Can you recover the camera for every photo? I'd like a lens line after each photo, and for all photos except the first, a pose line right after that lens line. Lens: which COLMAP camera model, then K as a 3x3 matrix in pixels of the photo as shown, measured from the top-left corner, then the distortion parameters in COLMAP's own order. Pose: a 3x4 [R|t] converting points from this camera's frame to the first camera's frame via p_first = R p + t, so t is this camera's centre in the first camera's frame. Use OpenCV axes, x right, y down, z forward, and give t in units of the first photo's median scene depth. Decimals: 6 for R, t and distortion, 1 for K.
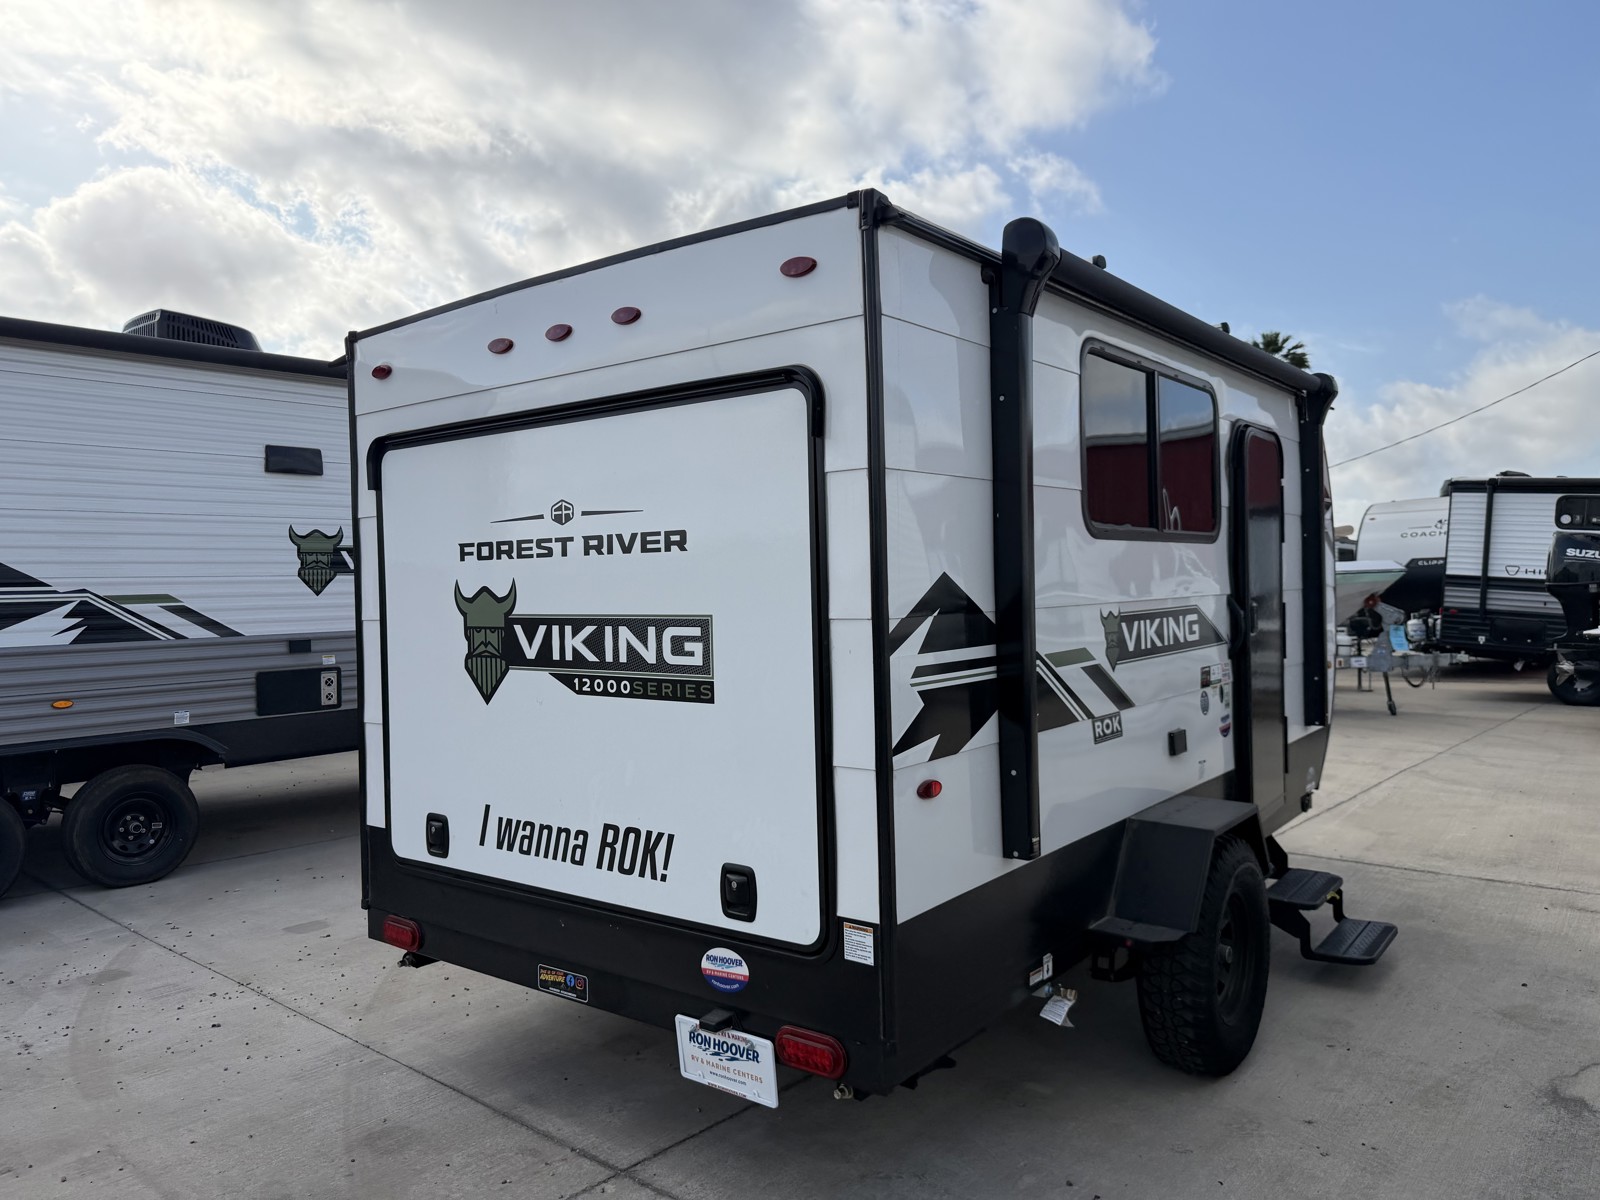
lens RADIAL K [[1125.6, 0, 803.3], [0, 1125.6, 594.1], [0, 0, 1]] dist [0.064345, -0.002126]
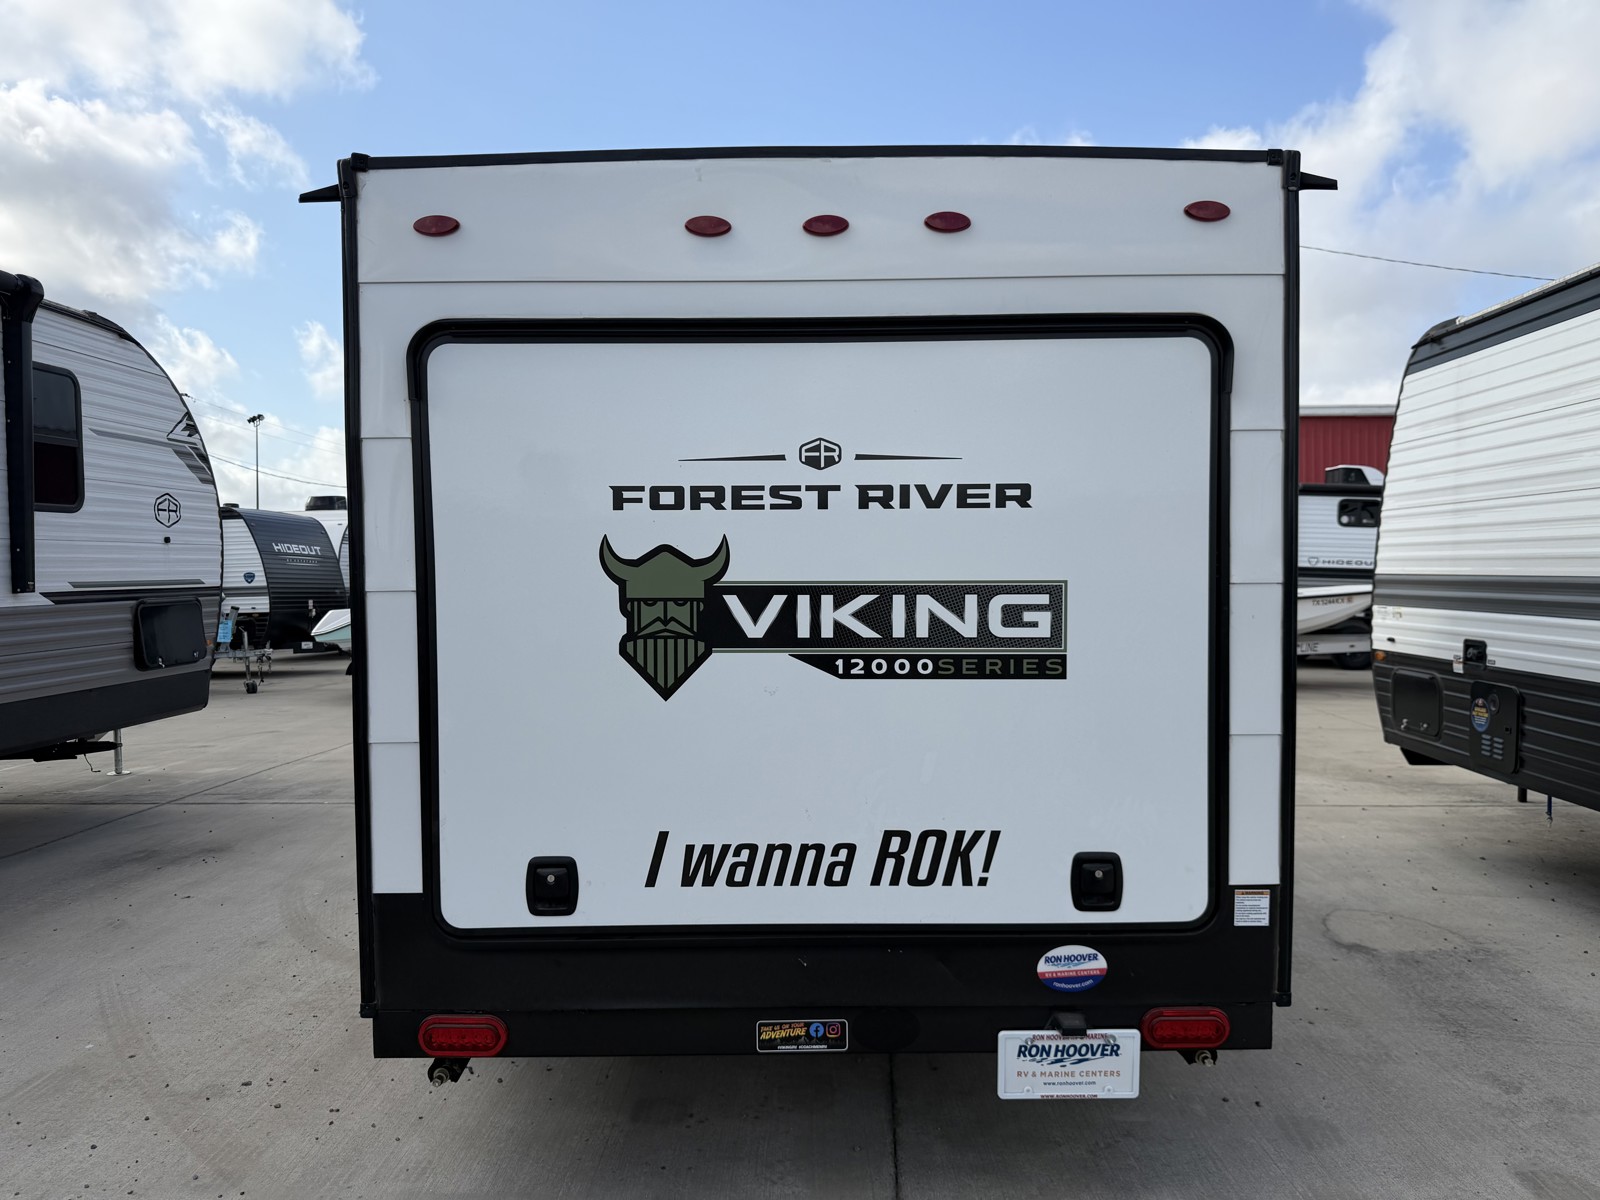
lens RADIAL K [[1127.8, 0, 799.3], [0, 1127.8, 623.1], [0, 0, 1]] dist [0.048258, -0.004483]
pose [[0.793285, -0.011471, 0.608742, -0.736141], [-0.005765, 0.999636, 0.026350, 0.027616], [-0.608823, -0.024413, 0.792930, 0.380557]]
